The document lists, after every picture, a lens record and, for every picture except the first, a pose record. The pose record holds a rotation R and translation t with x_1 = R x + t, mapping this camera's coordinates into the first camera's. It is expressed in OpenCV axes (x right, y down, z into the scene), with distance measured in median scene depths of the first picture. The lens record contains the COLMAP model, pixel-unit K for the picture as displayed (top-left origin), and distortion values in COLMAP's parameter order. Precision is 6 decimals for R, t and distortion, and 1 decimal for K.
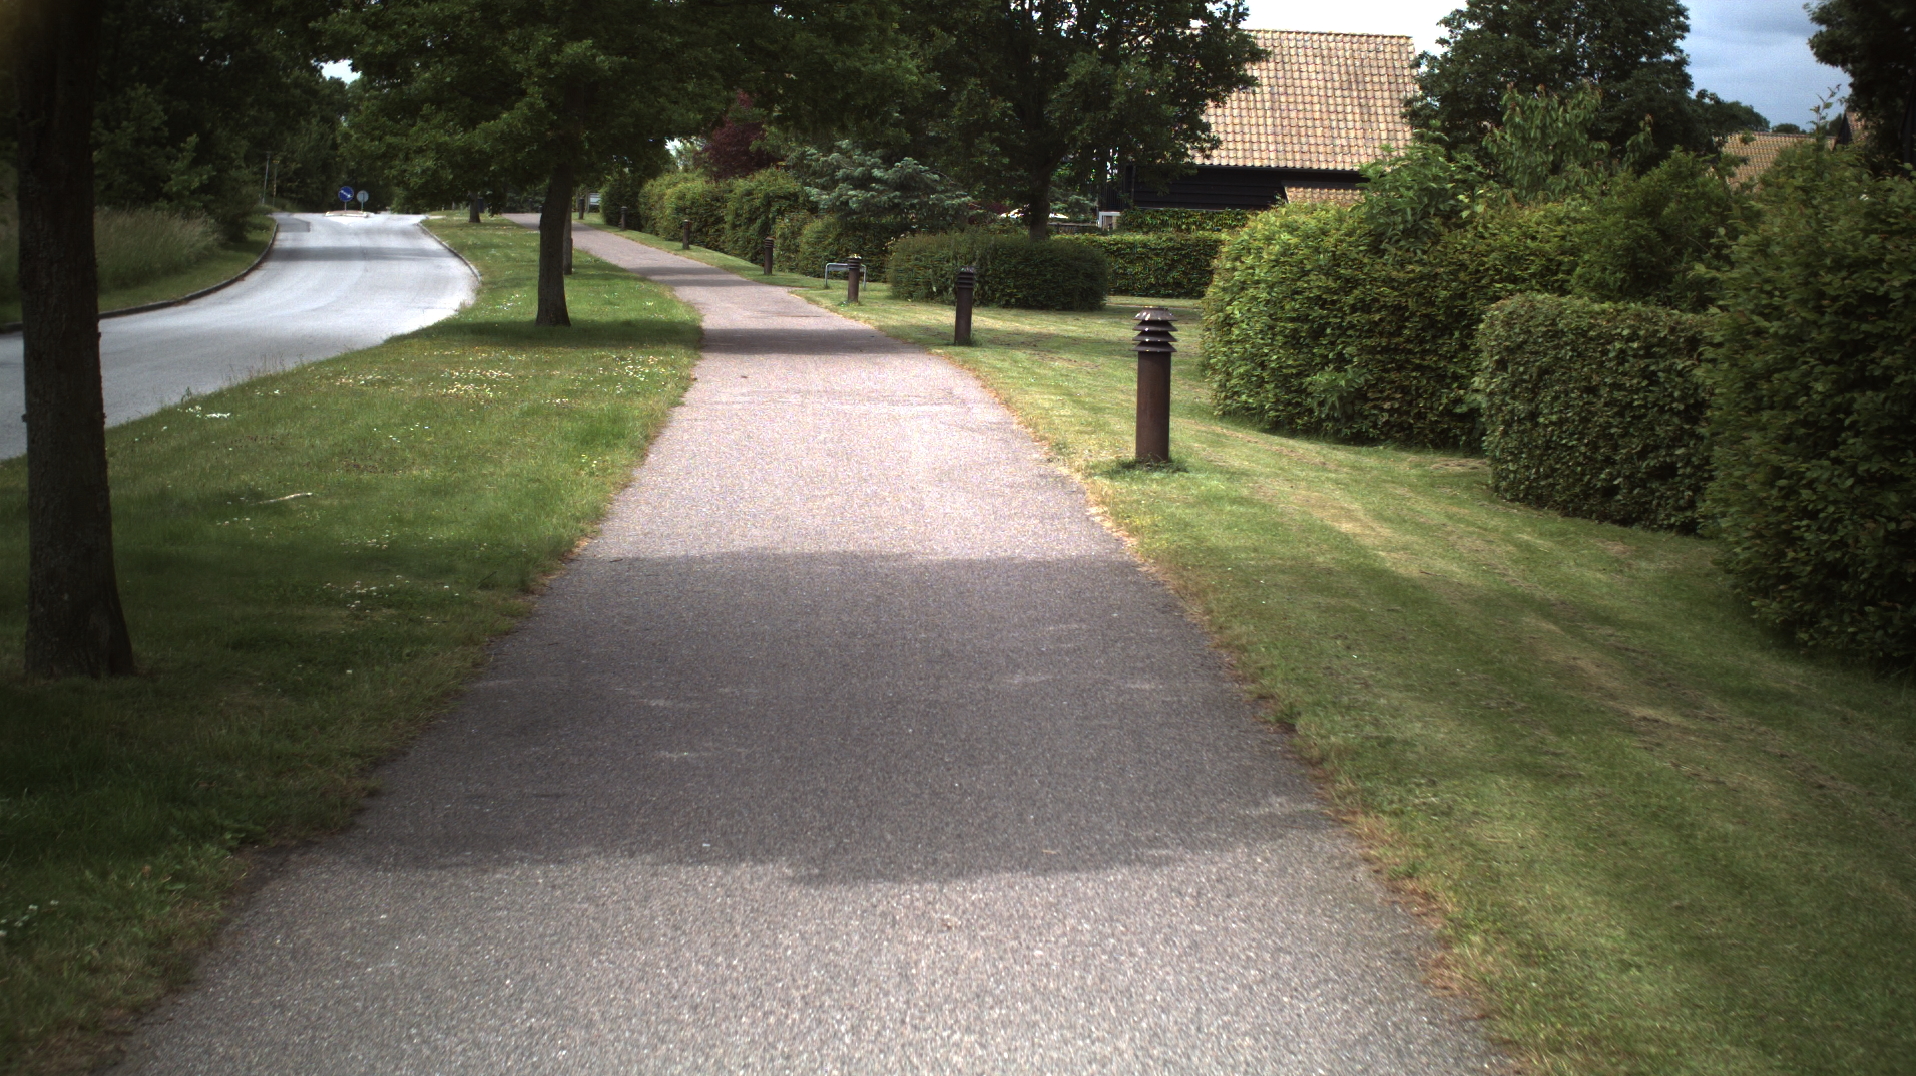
lens RADIAL K [[3360.0, 0, 958.0], [0, 3360.0, 538.0], [0, 0, 1]] dist [-0.315673, 0.522029]
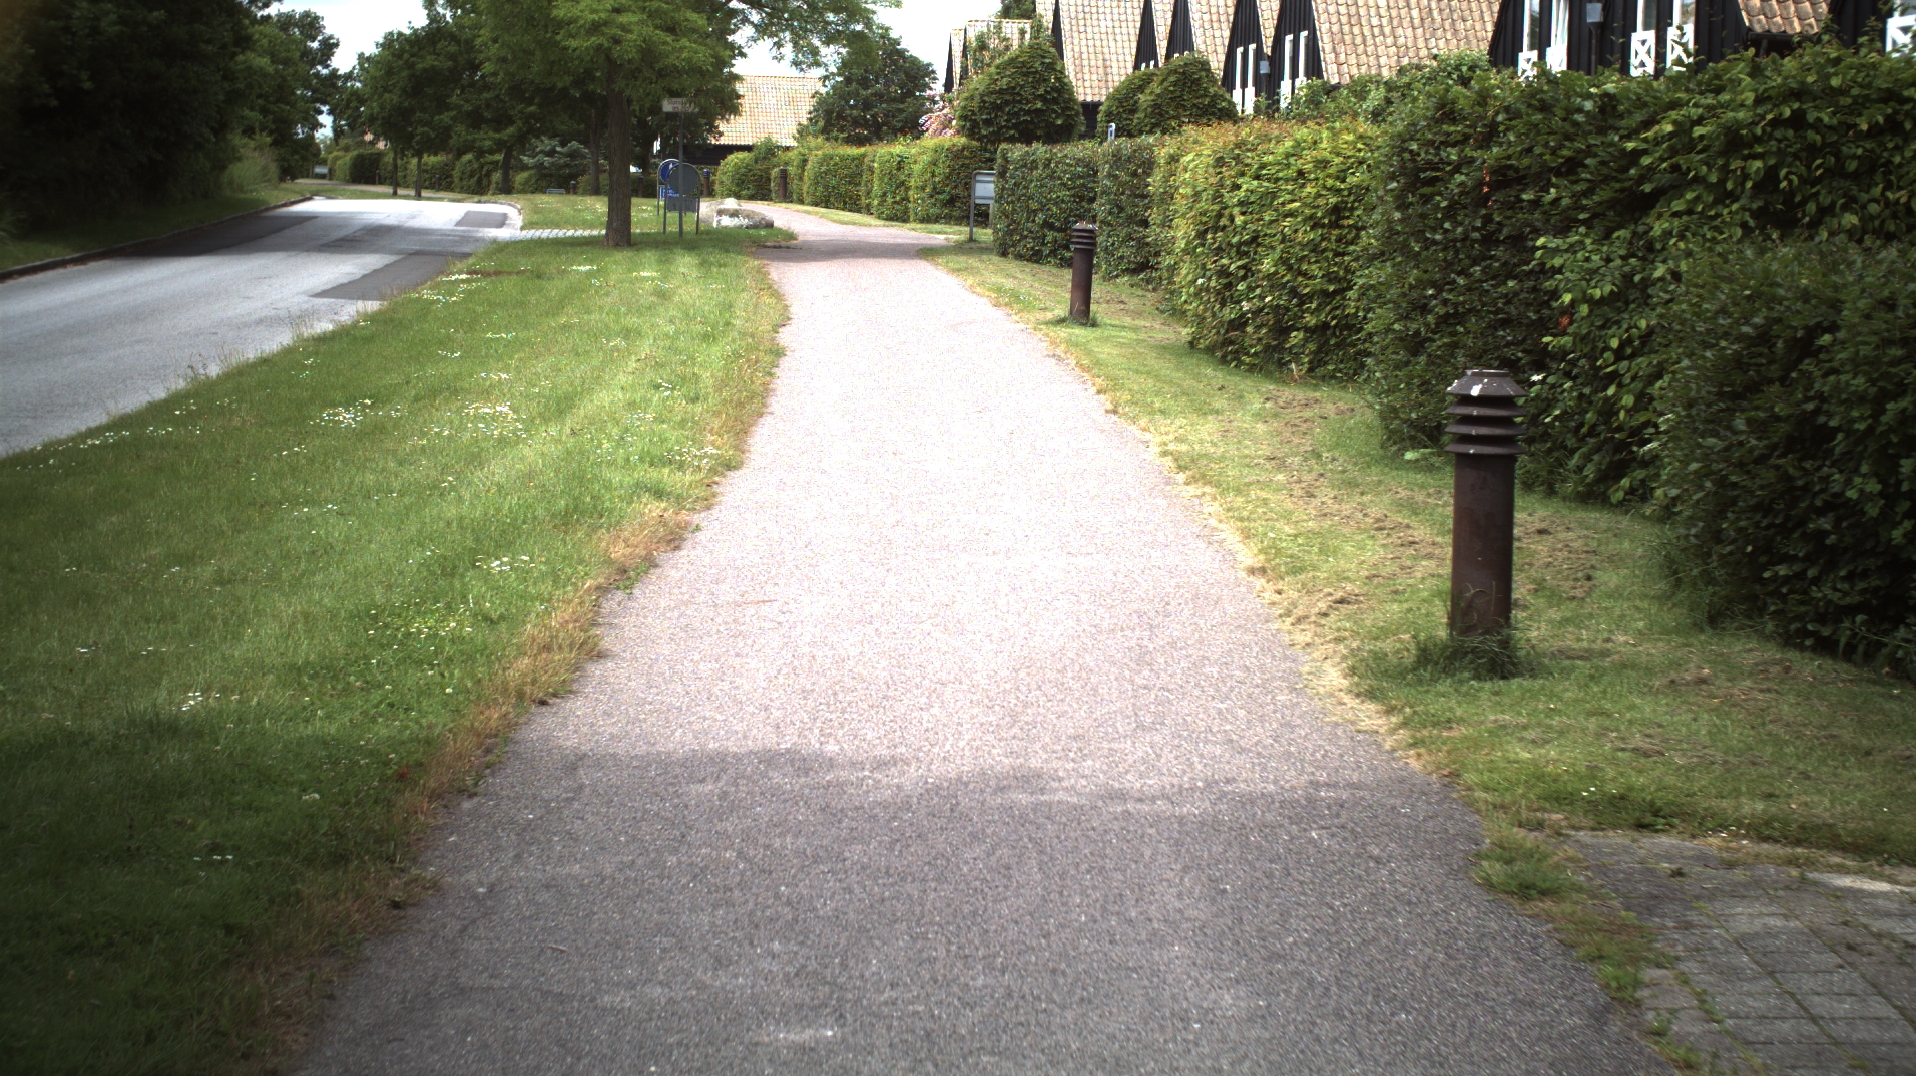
lens RADIAL K [[3360.0, 0, 958.0], [0, 3360.0, 538.0], [0, 0, 1]] dist [-0.315673, 0.522029]
pose [[0.989541, -0.015231, 0.143442, -0.097278], [0.014420, 0.999874, 0.006690, 0.149322], [-0.143526, -0.004551, 0.989636, -1.324113]]
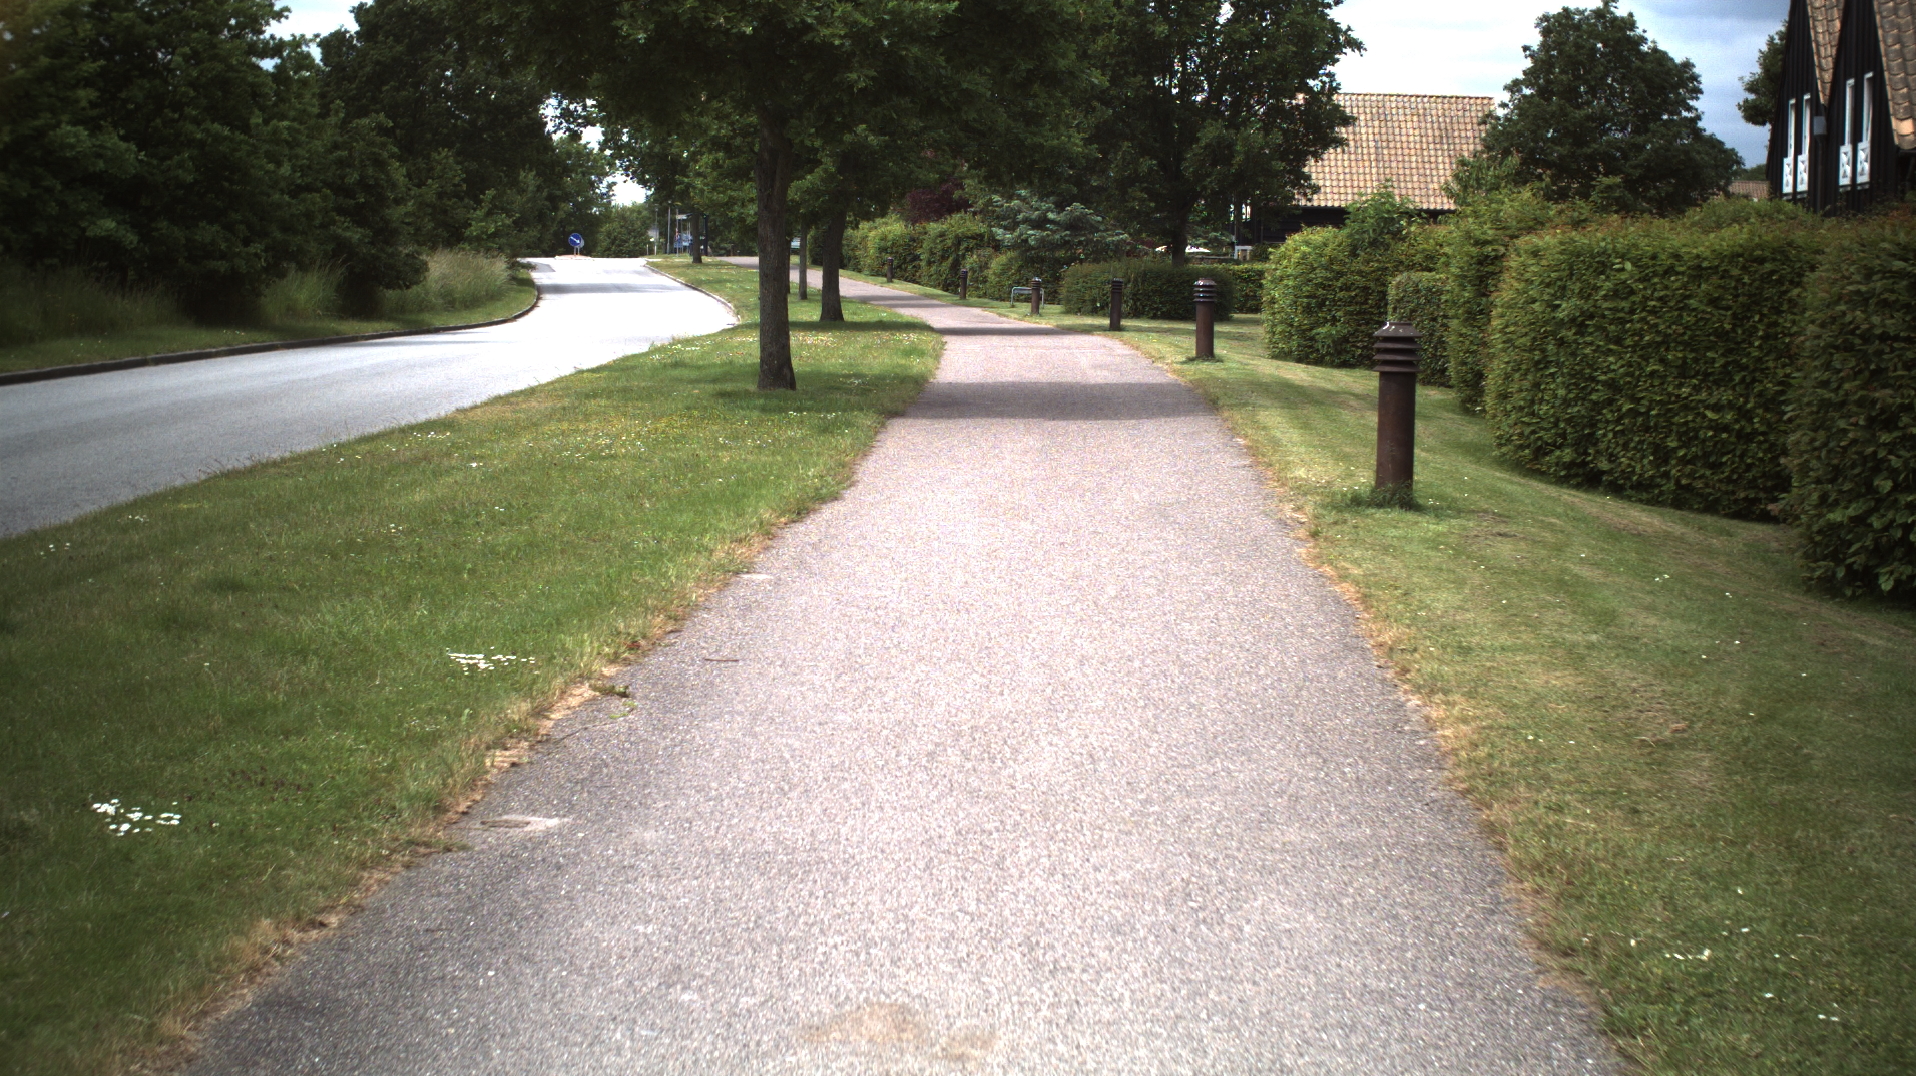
lens RADIAL K [[3360.0, 0, 958.0], [0, 3360.0, 538.0], [0, 0, 1]] dist [-0.315673, 0.522029]
pose [[0.998676, -0.007956, -0.050817, 0.003943], [0.007264, 0.999879, -0.013788, 0.031746], [0.050921, 0.013401, 0.998613, -0.279375]]
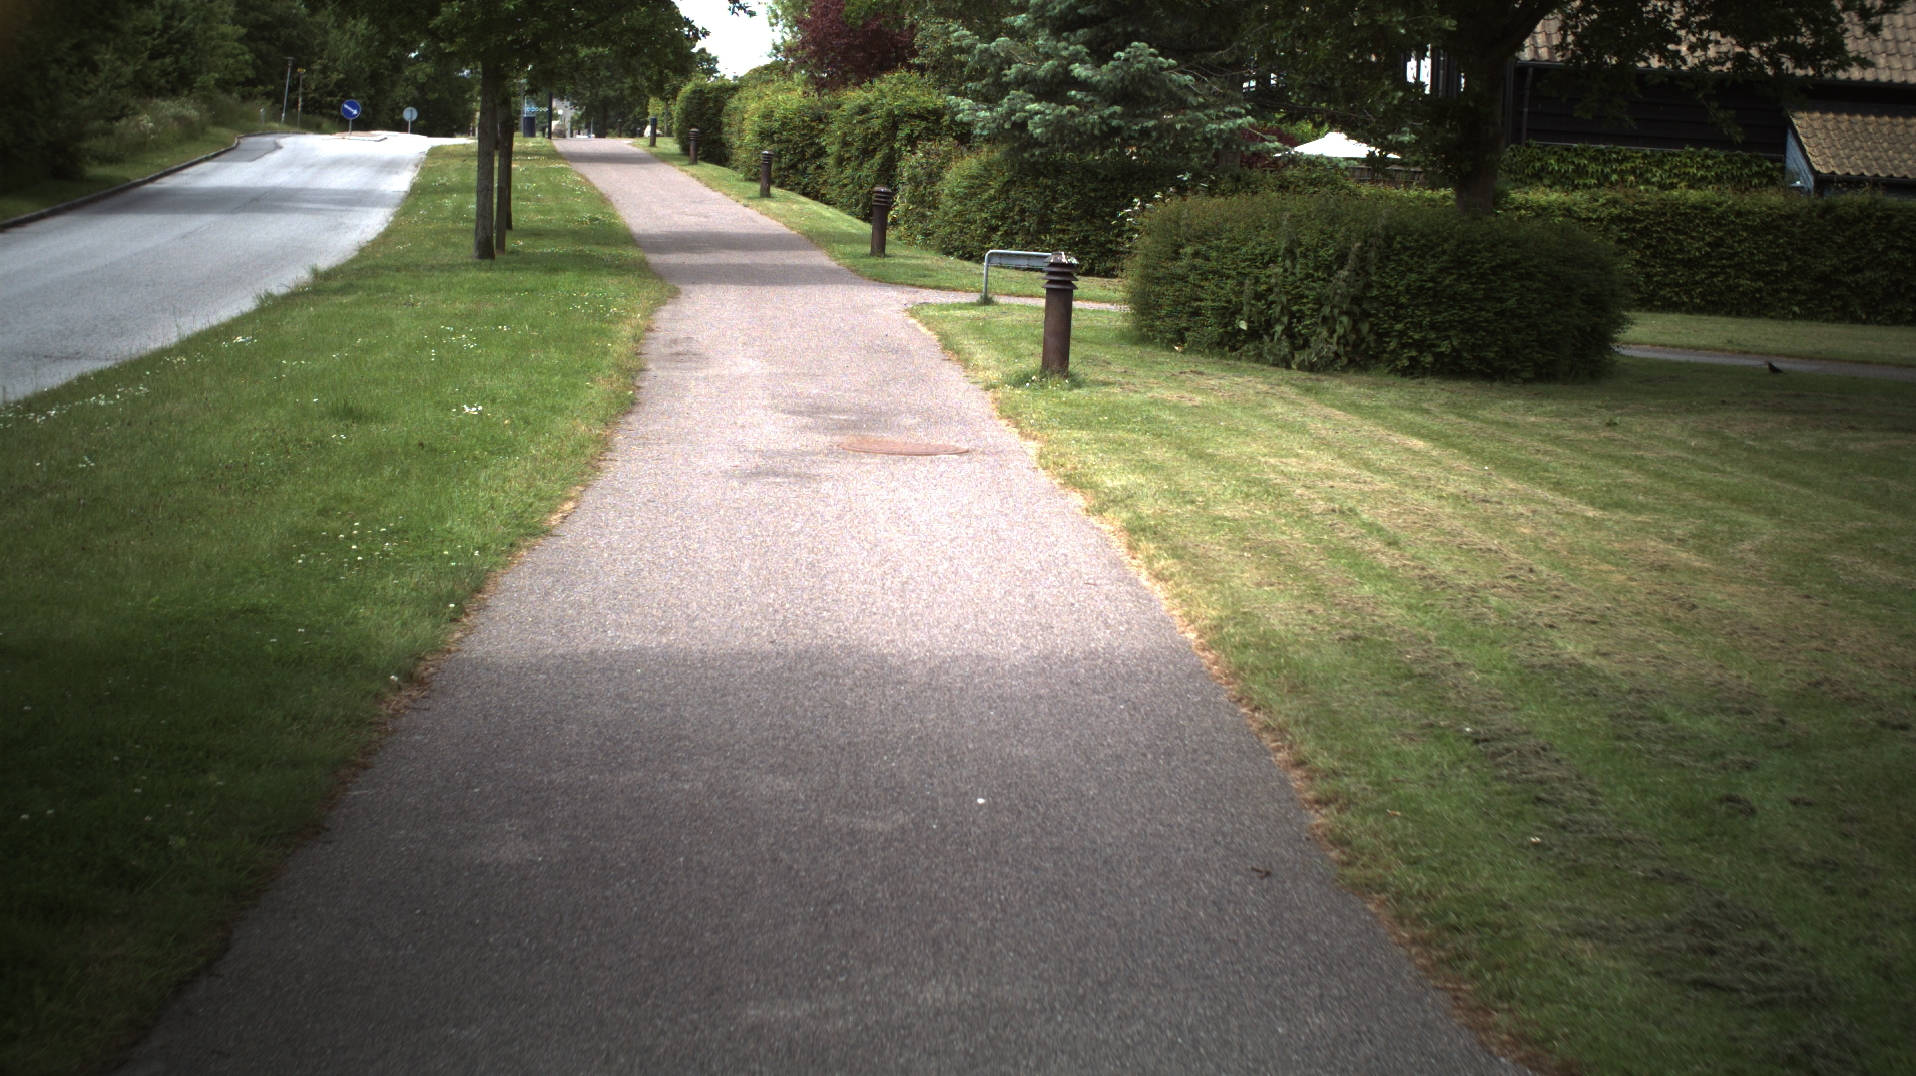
lens RADIAL K [[3360.0, 0, 958.0], [0, 3360.0, 538.0], [0, 0, 1]] dist [-0.315673, 0.522029]
pose [[0.998886, 0.015524, -0.044552, -0.023140], [-0.014576, 0.999662, 0.021533, -0.055175], [0.044871, -0.020859, 0.998775, 0.563679]]
